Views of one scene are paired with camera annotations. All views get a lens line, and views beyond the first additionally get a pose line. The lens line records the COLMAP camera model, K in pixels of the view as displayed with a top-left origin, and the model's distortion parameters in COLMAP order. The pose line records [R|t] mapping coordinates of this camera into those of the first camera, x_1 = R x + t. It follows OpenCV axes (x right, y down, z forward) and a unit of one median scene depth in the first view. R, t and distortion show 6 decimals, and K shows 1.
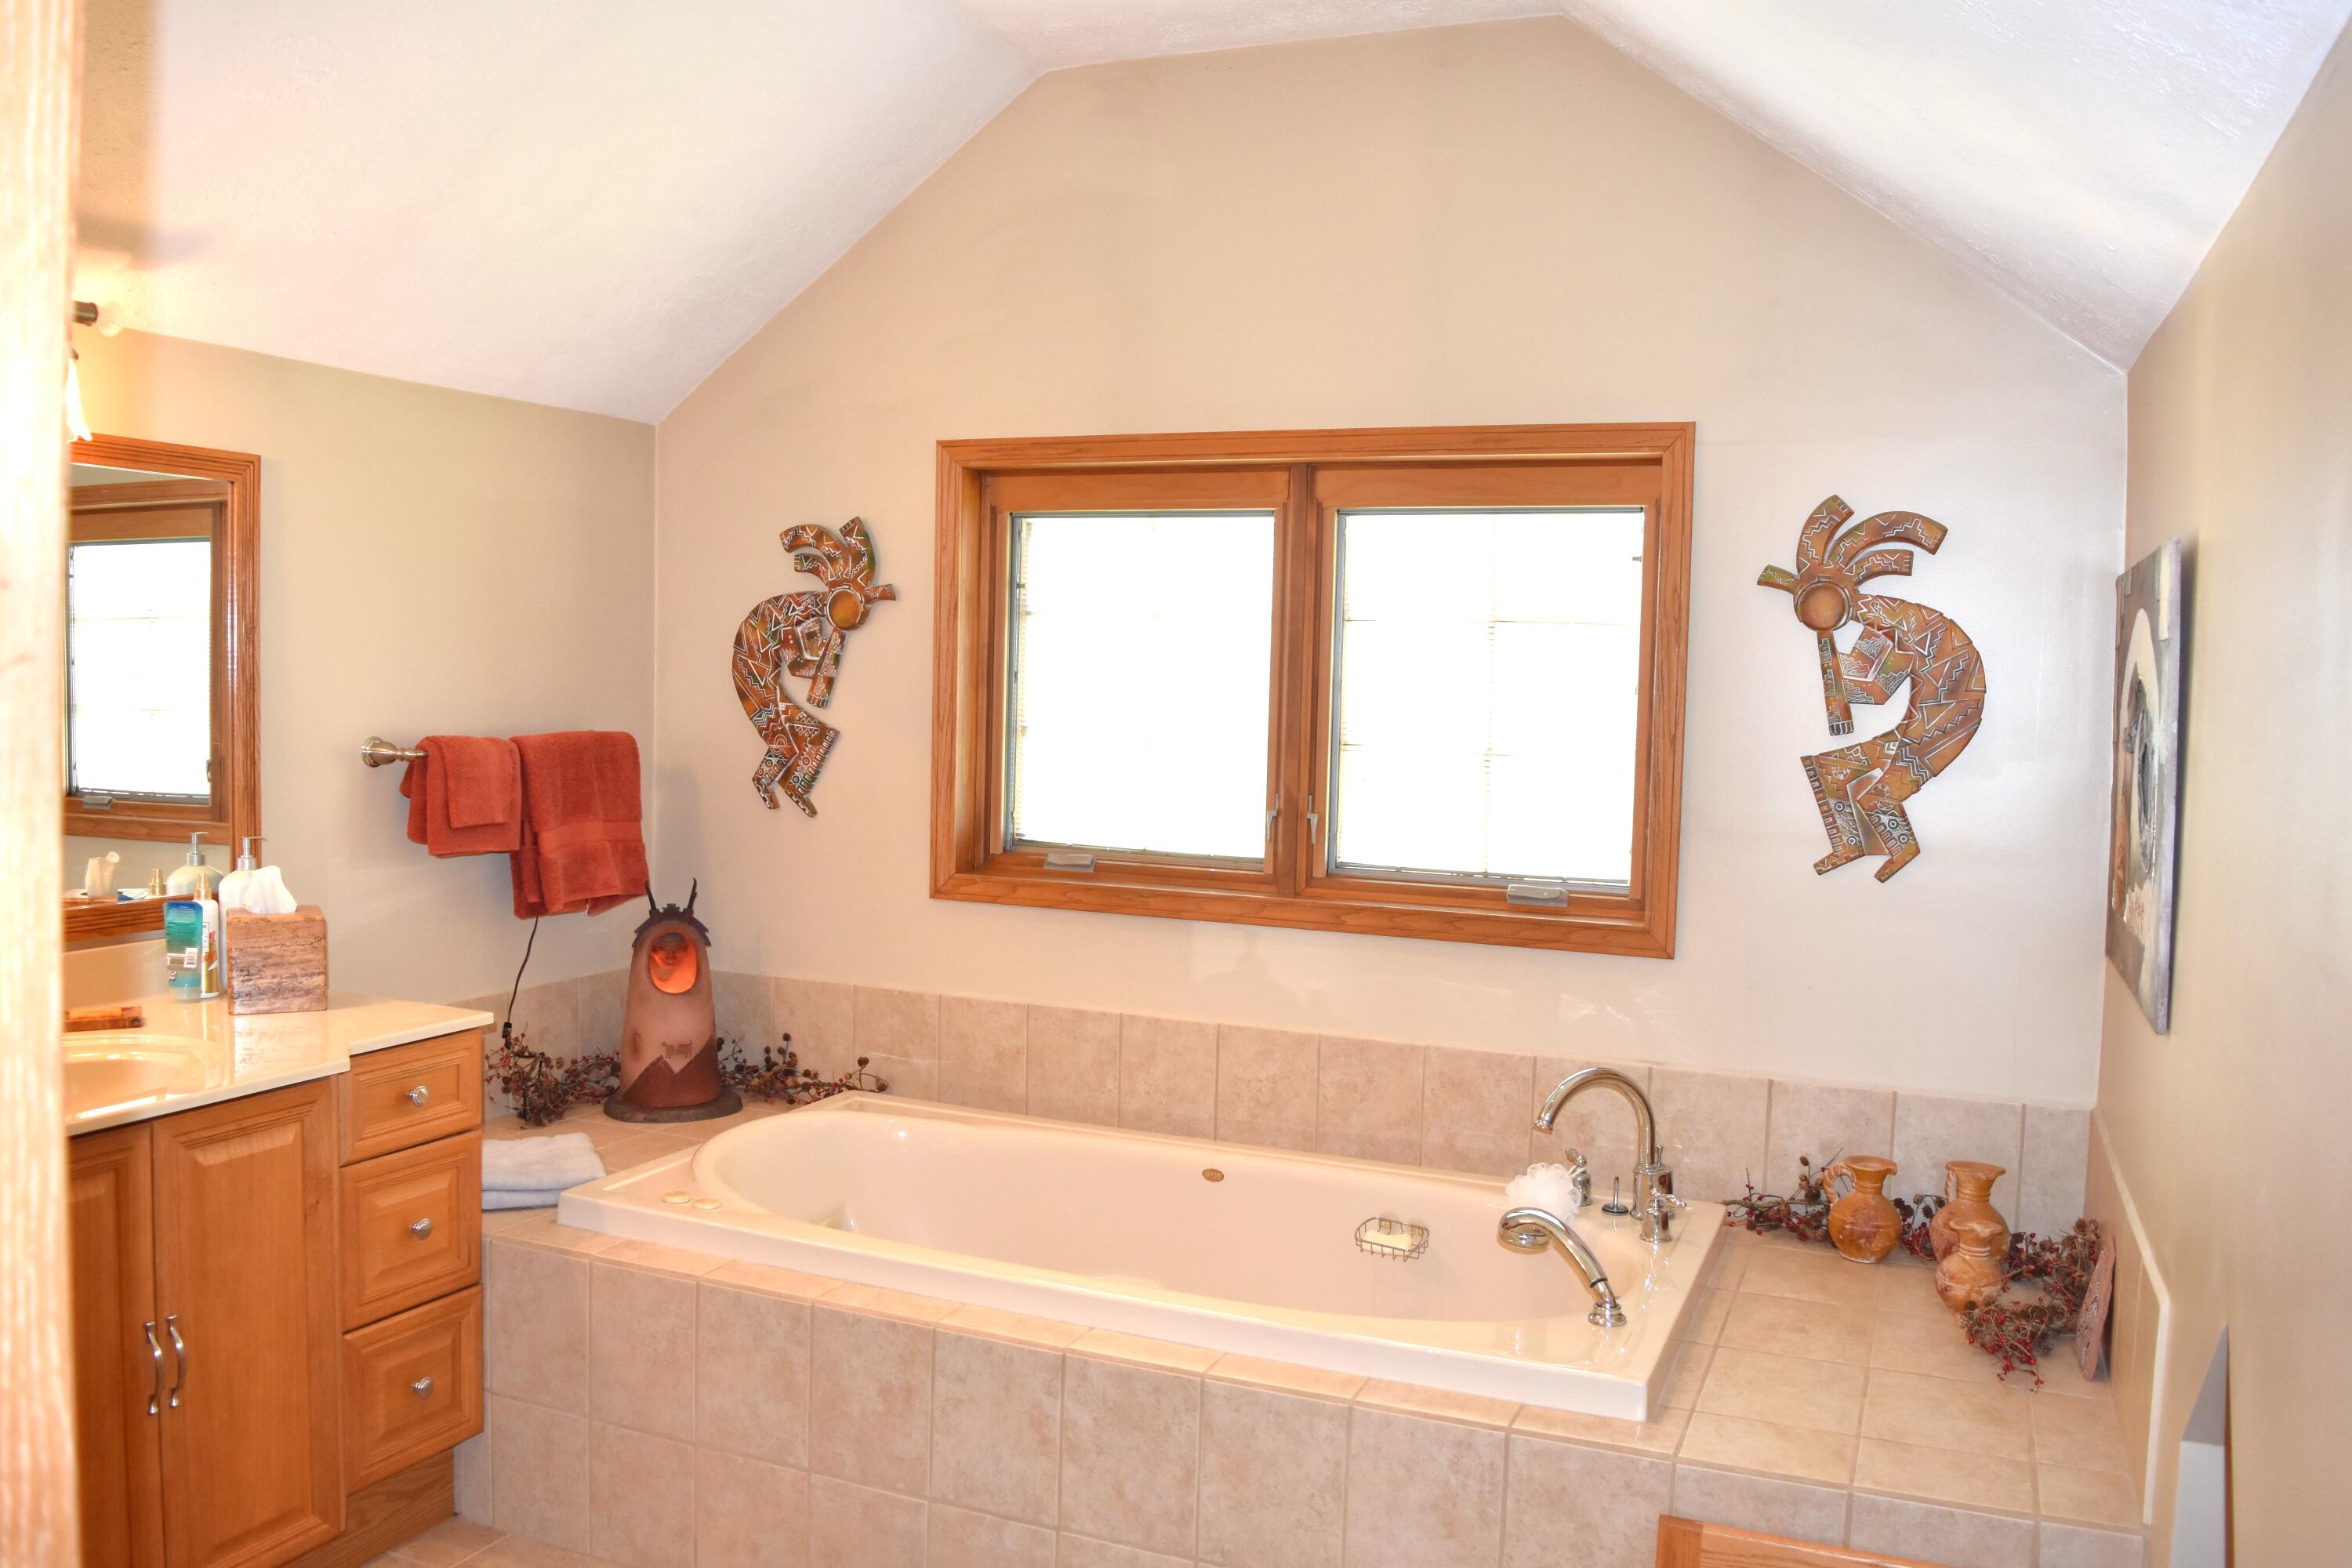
lens RADIAL K [[1812.4, 0, 1176.0], [0, 1812.4, 784.0], [0, 0, 1]] dist [-0.088912, 0.011627]
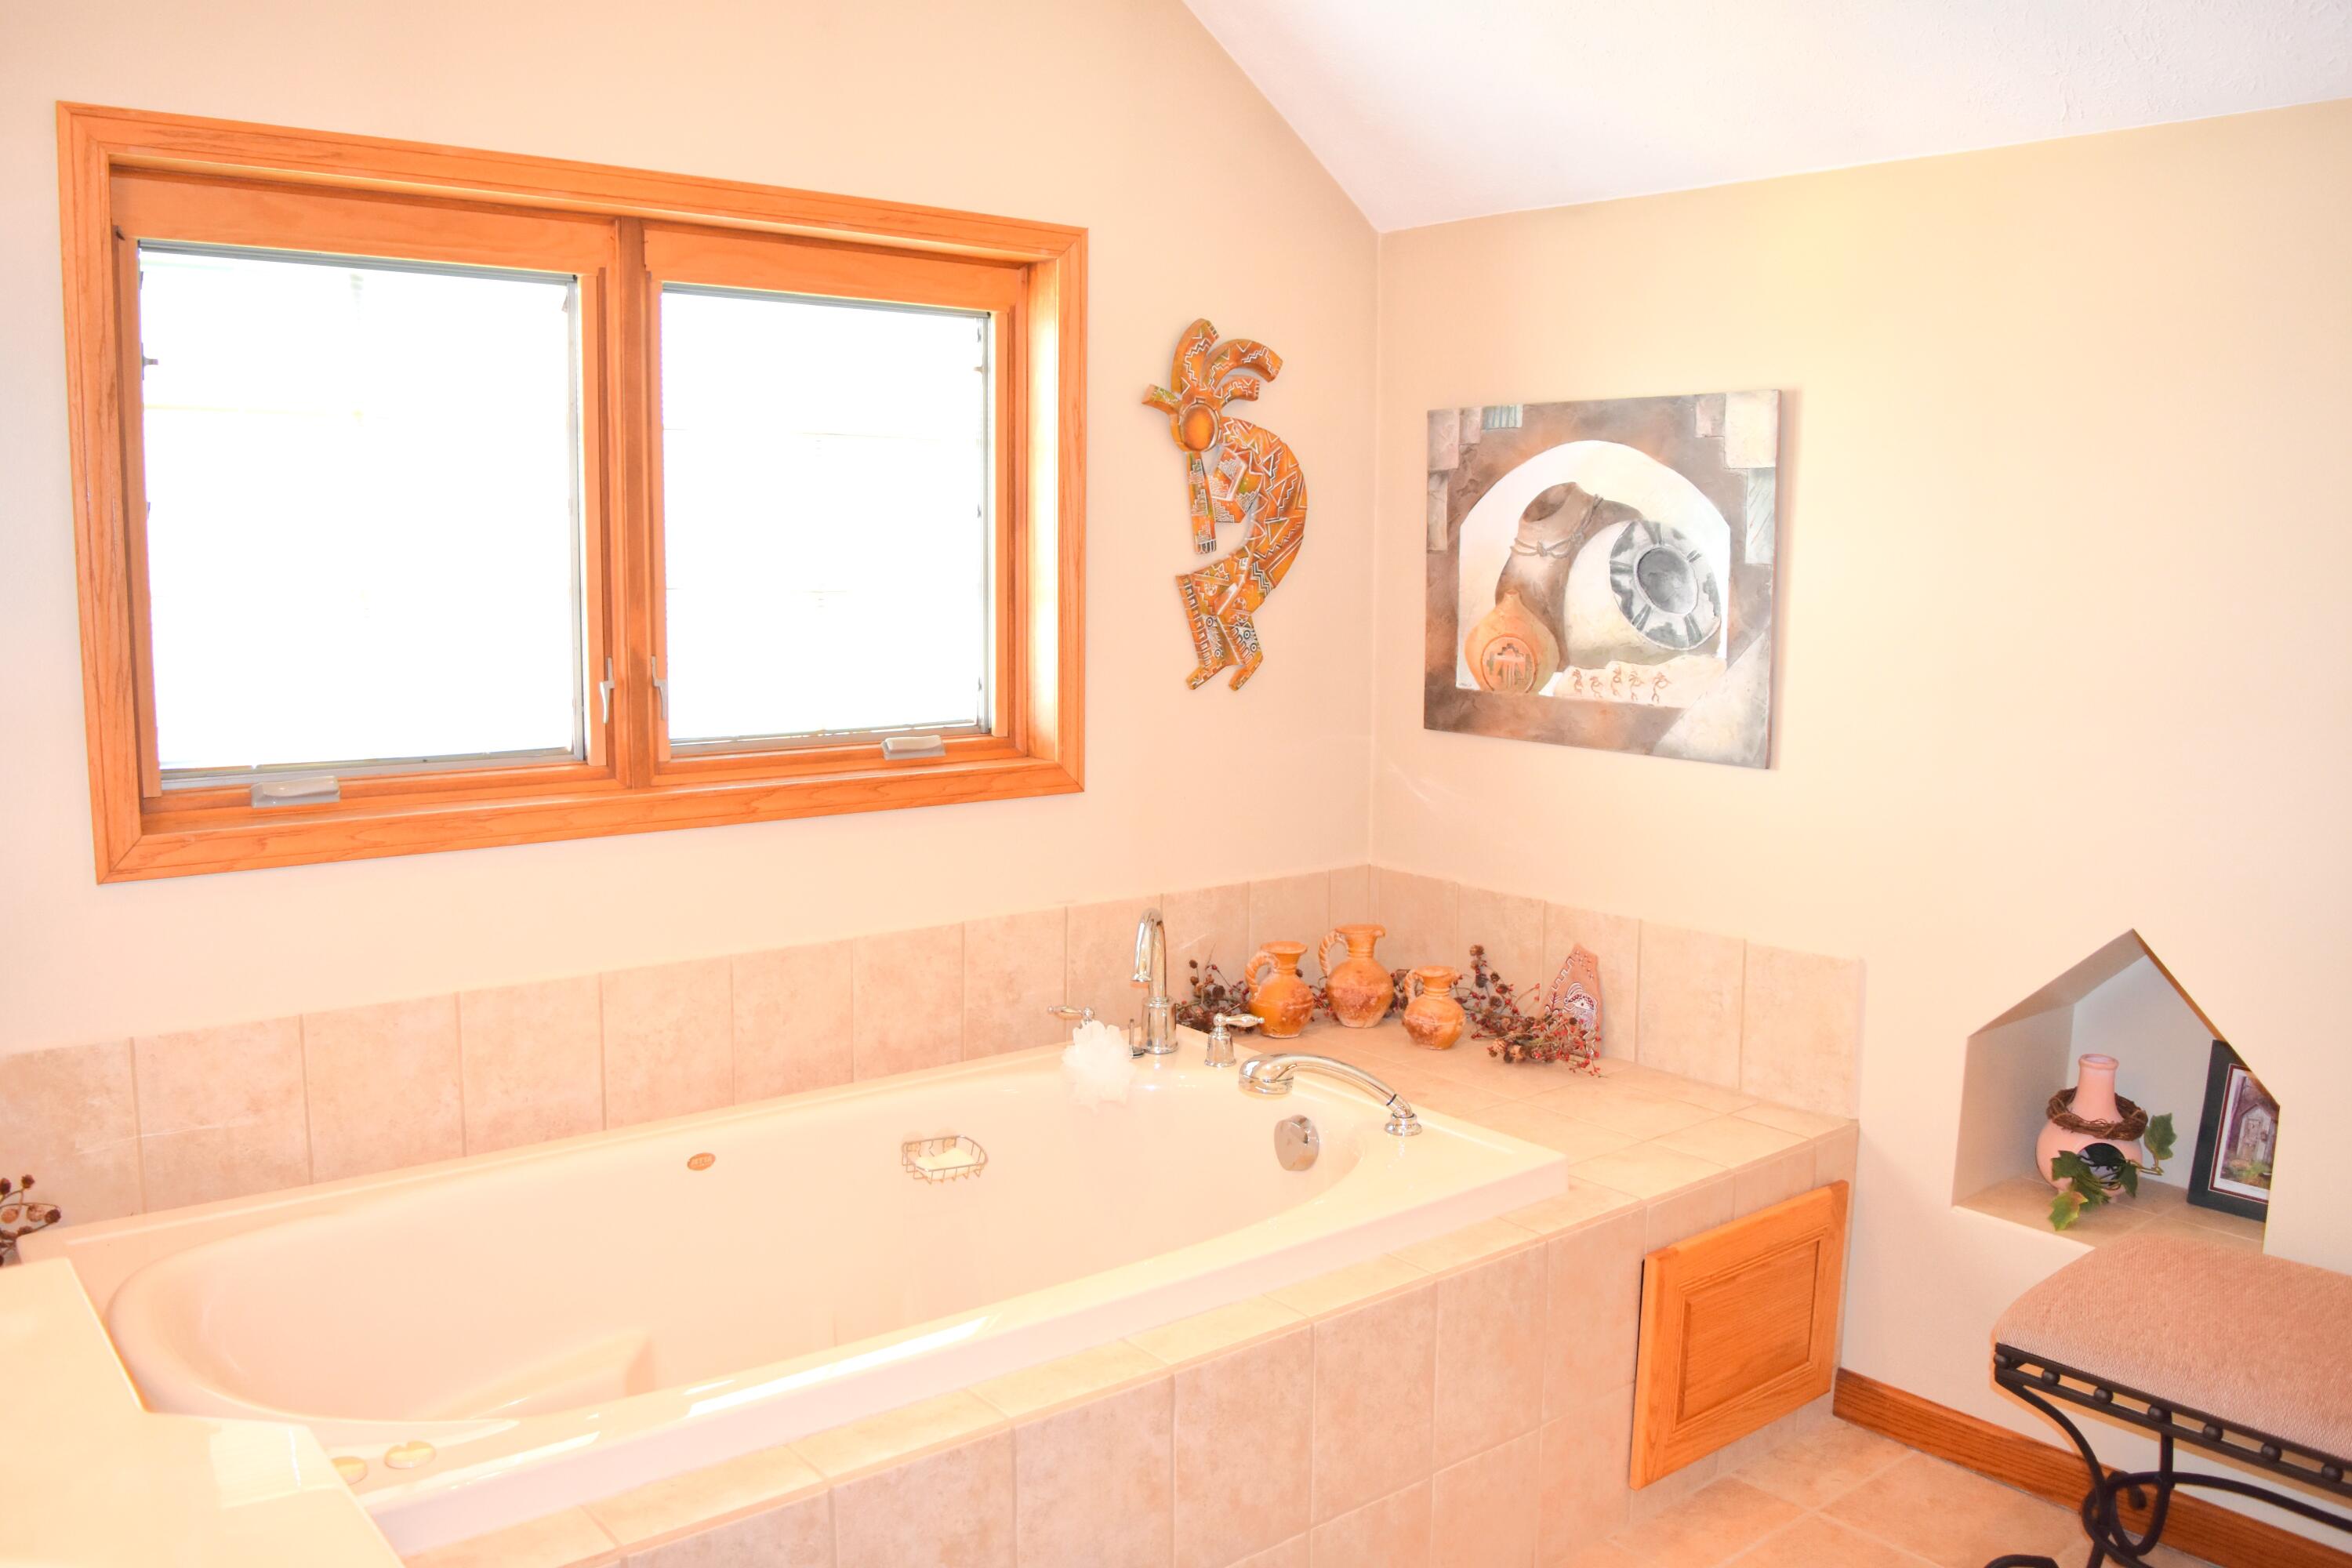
lens RADIAL K [[1812.4, 0, 1176.0], [0, 1812.4, 784.0], [0, 0, 1]] dist [-0.088912, 0.011627]
pose [[0.486652, -0.137217, 0.862752, -0.559264], [0.055881, 0.990454, 0.126006, -0.027704], [-0.871807, -0.013110, 0.489674, 0.495731]]
